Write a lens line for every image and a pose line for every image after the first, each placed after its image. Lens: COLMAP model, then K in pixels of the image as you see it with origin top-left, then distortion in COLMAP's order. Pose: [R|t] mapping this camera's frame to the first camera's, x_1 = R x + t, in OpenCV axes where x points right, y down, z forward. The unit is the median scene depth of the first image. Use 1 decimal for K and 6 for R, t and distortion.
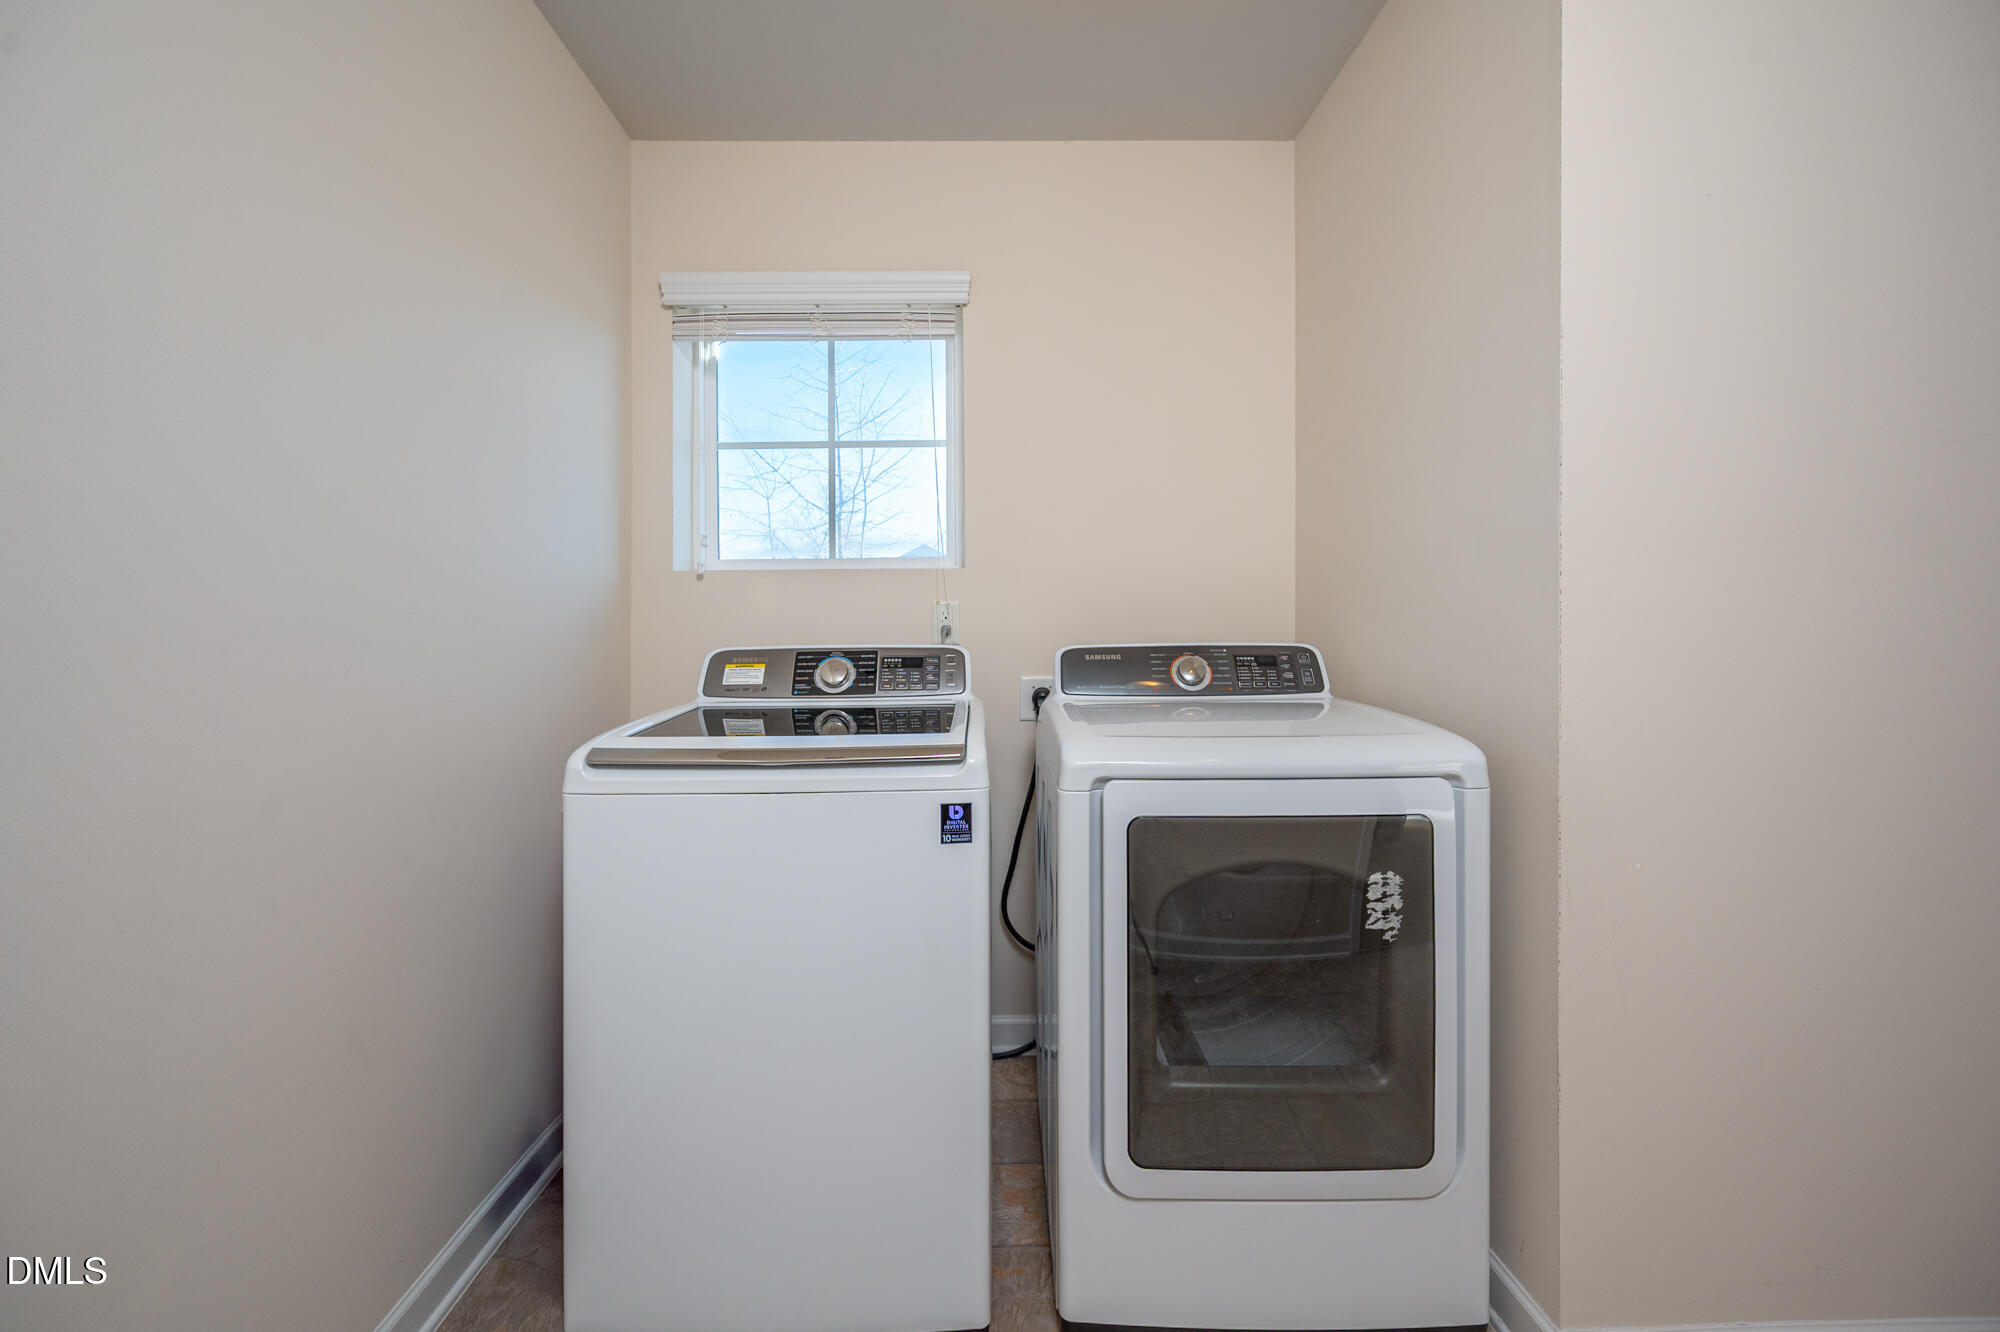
lens RADIAL K [[814.6, 0, 995.4], [0, 814.6, 624.3], [0, 0, 1]] dist [-0.002841, -0.000166]
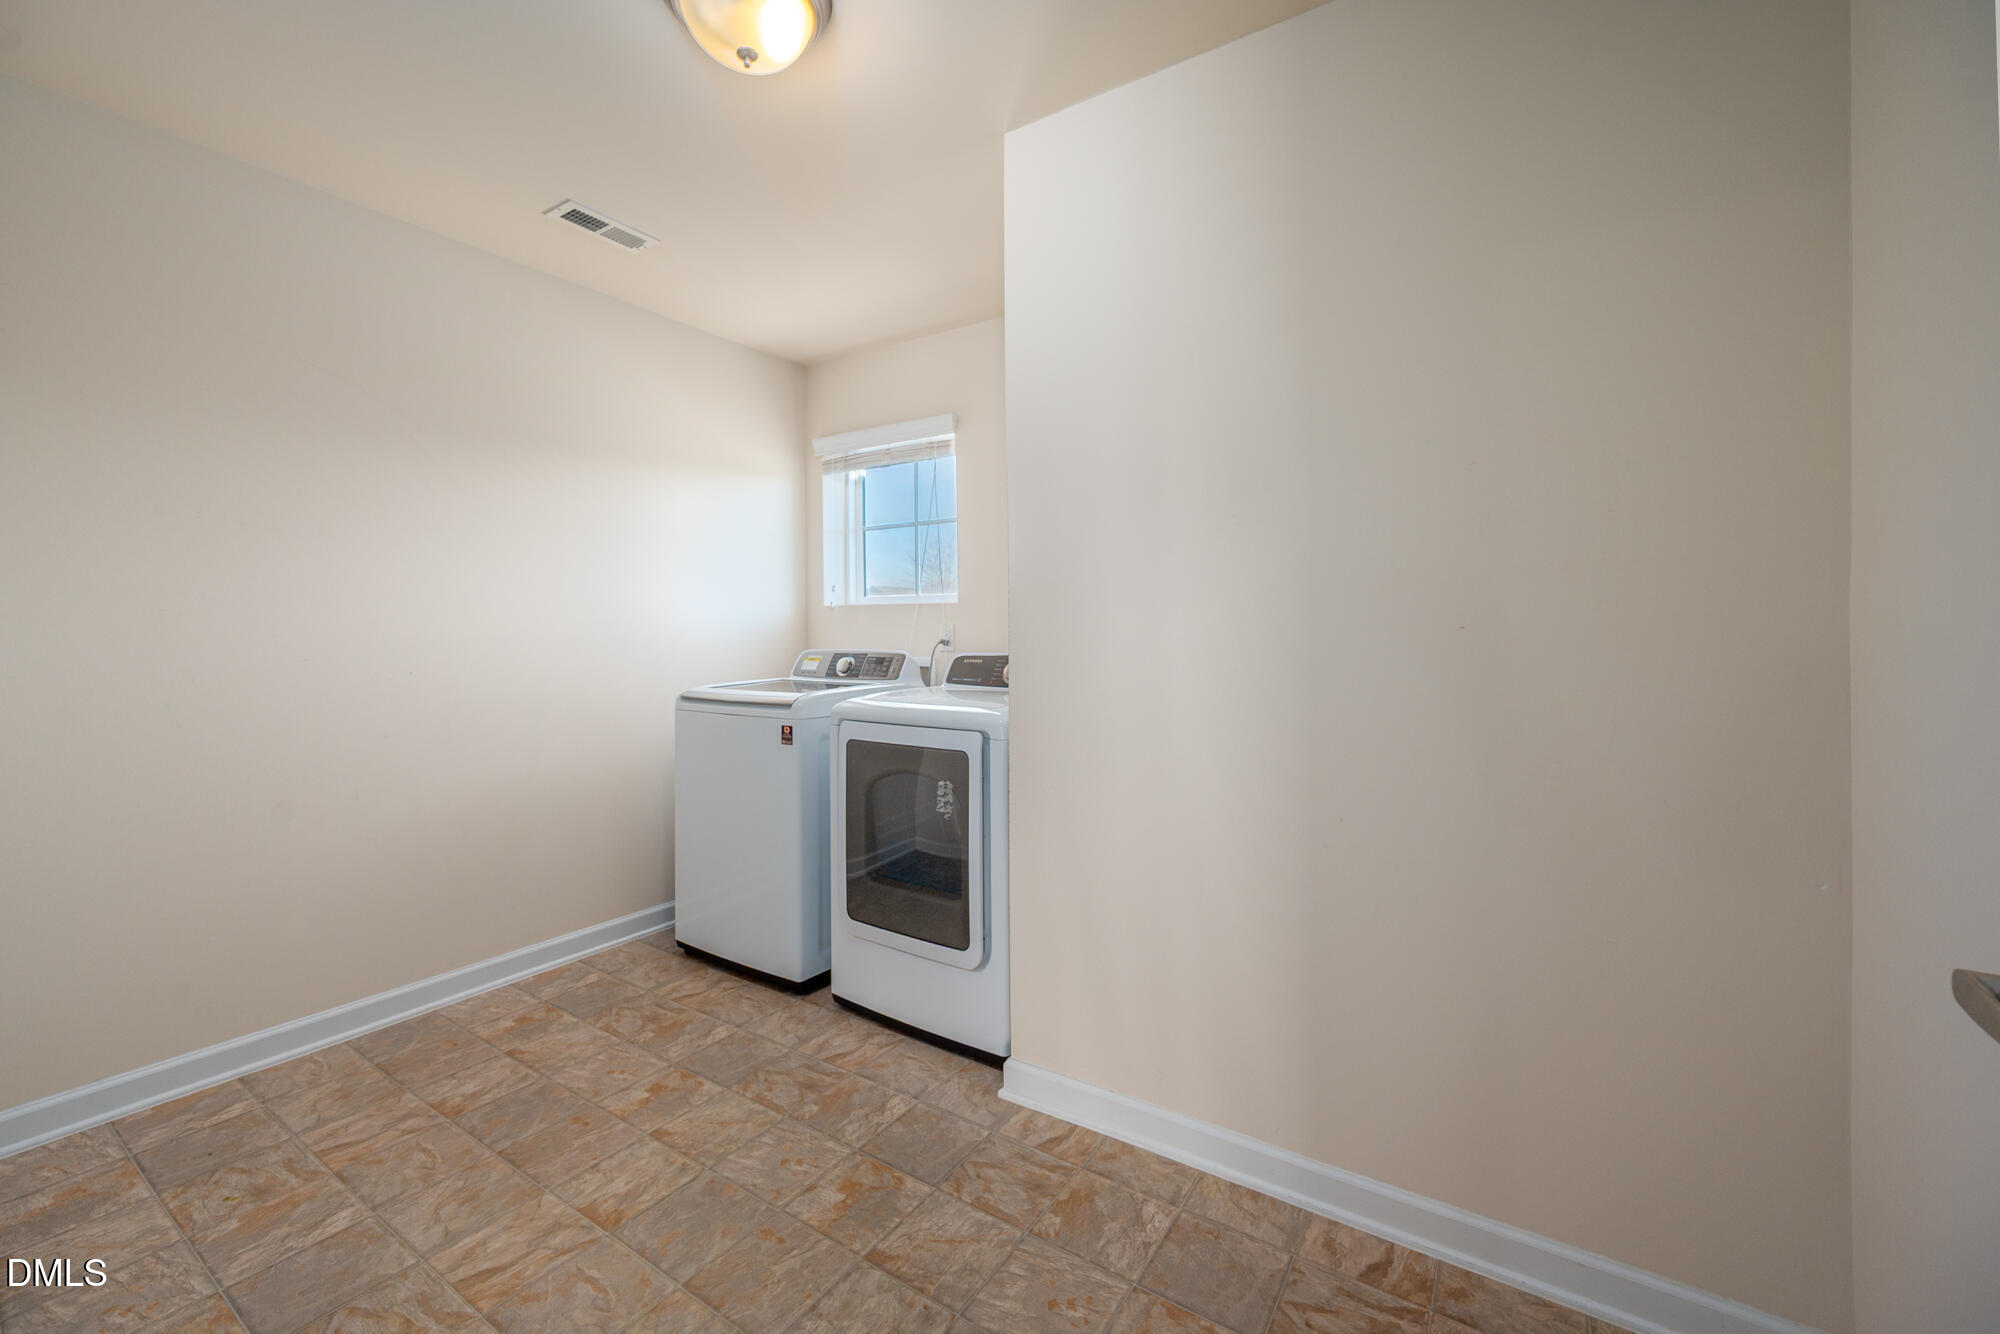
lens RADIAL K [[814.6, 0, 995.4], [0, 814.6, 625.3], [0, 0, 1]] dist [-0.002841, -0.000166]
pose [[0.822285, 0.001596, -0.569074, 1.105624], [-0.004834, 0.999980, -0.004181, -0.022261], [0.569056, 0.006189, 0.822275, -0.290473]]
